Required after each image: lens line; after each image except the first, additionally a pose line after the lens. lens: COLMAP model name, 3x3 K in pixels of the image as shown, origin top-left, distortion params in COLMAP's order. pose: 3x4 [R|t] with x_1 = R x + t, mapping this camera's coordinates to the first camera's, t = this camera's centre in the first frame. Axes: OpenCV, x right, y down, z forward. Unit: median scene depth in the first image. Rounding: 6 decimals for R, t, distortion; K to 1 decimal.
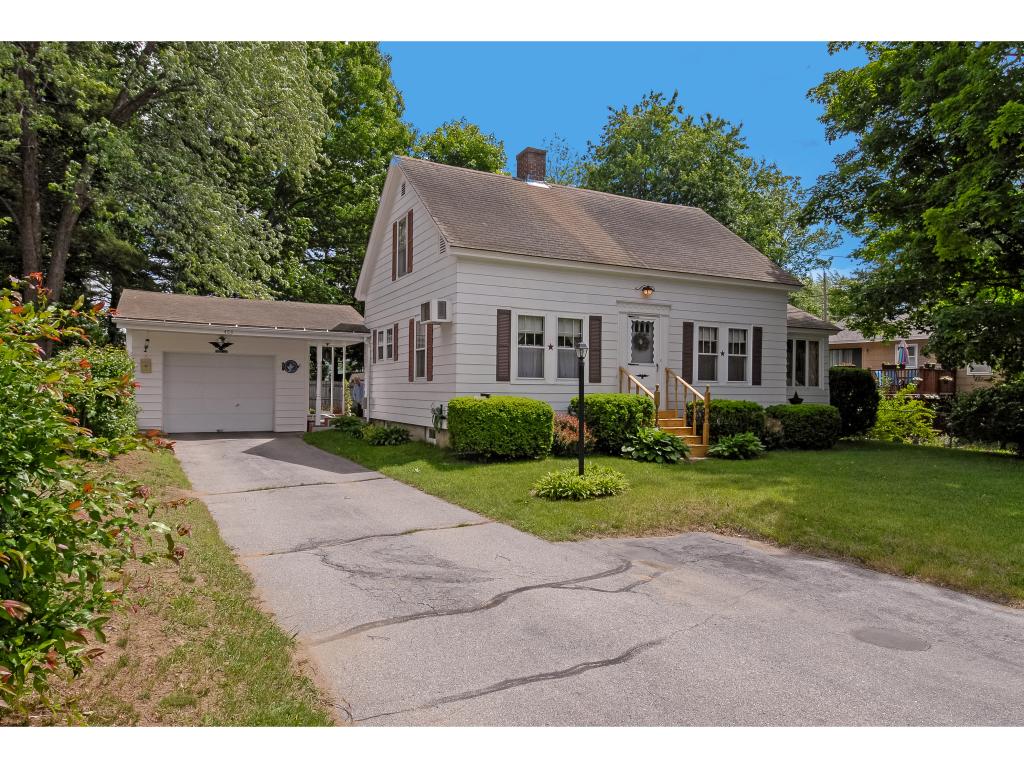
lens RADIAL K [[667.7, 0, 530.9], [0, 667.7, 367.7], [0, 0, 1]] dist [0.003988, -0.000290]
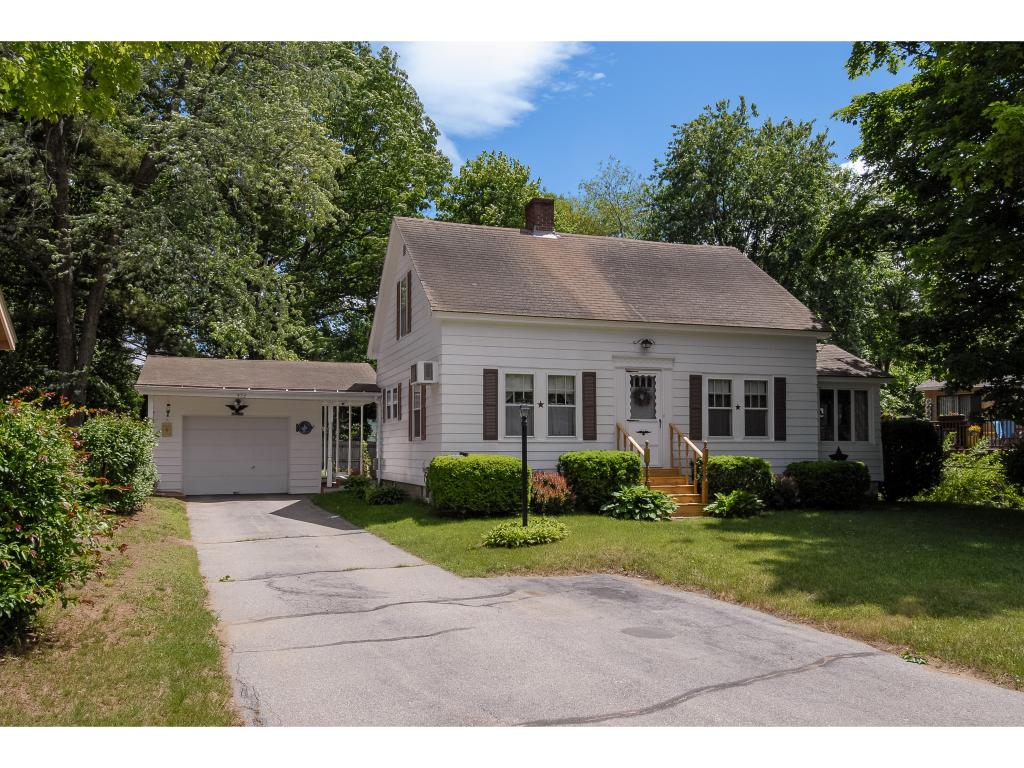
lens RADIAL K [[809.9, 0, 512.0], [0, 809.9, 384.0], [0, 0, 1]] dist [0.010627, 0.002321]
pose [[0.989579, -0.022901, -0.142155, 0.154915], [0.016009, 0.998649, -0.049438, -0.002977], [0.143095, 0.046647, 0.988609, -0.194789]]
